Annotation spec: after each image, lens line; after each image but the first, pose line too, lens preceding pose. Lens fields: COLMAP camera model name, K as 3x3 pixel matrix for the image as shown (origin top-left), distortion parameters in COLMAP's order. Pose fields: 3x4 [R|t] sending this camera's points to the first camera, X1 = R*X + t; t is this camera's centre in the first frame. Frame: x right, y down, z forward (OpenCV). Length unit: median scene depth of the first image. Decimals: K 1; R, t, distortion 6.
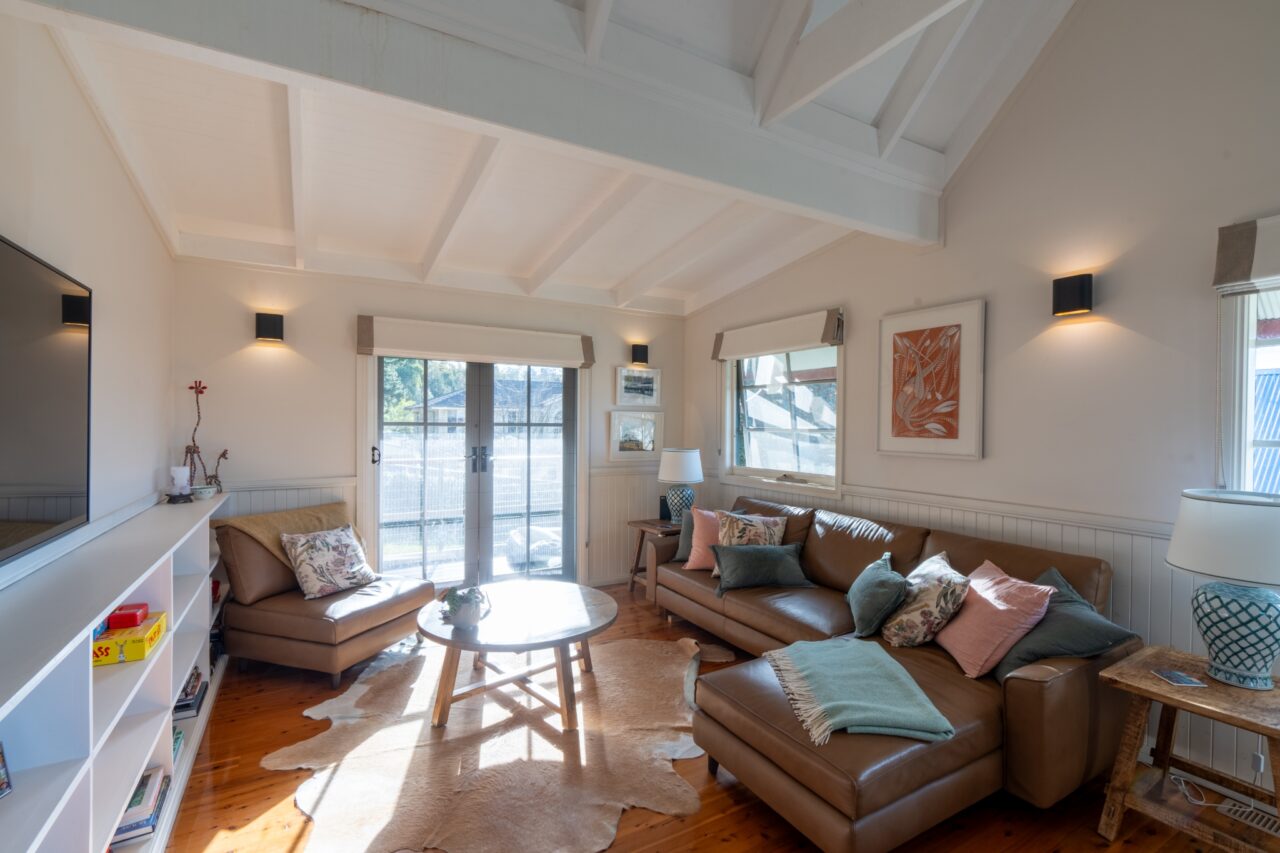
lens RADIAL K [[569.2, 0, 640.0], [0, 569.2, 426.5], [0, 0, 1]] dist [0.001070, 0.000116]
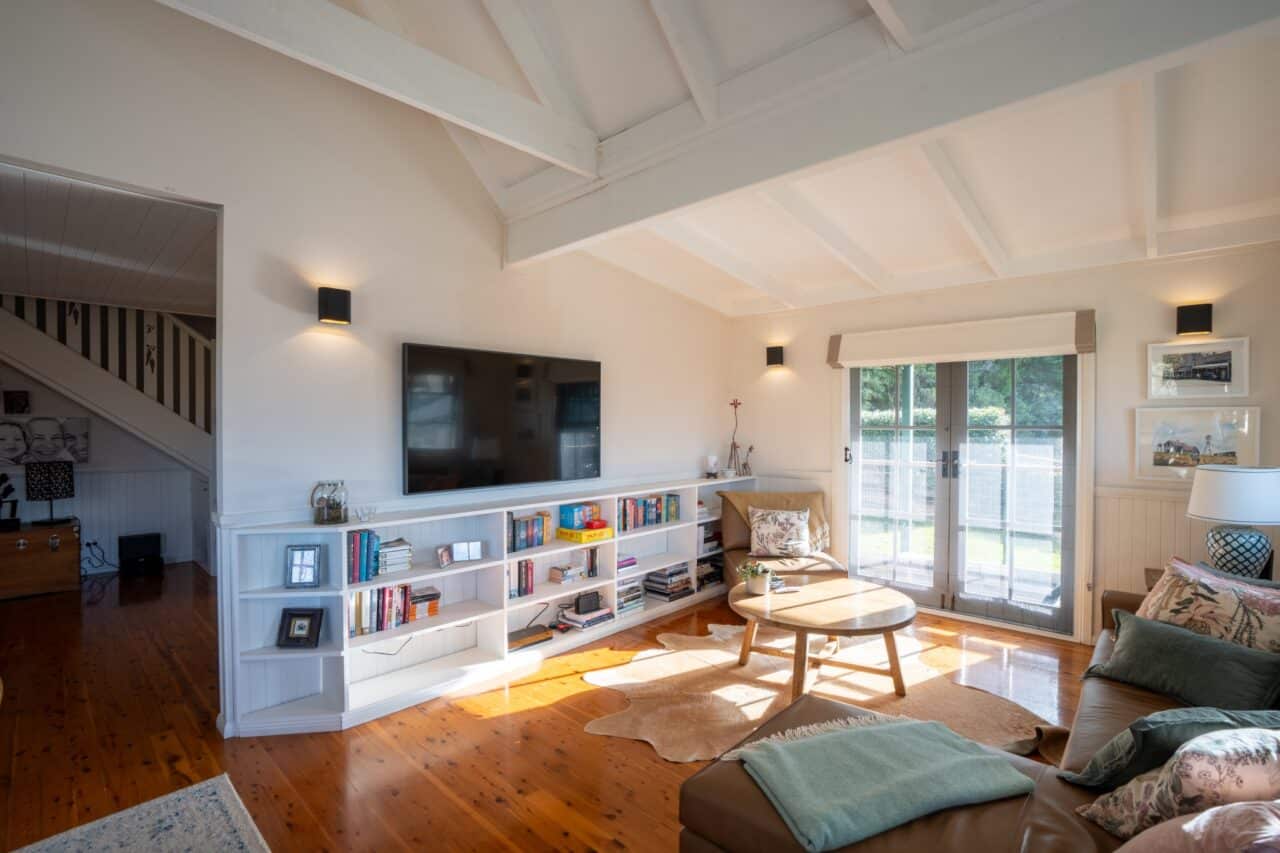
lens RADIAL K [[586.0, 0, 640.0], [0, 586.0, 426.5], [0, 0, 1]] dist [-0.051776, 0.000092]
pose [[0.290881, -0.006399, -0.956738, 0.574657], [-0.002825, 0.999968, -0.007547, 0.003867], [0.956755, 0.004898, 0.290853, 0.283734]]
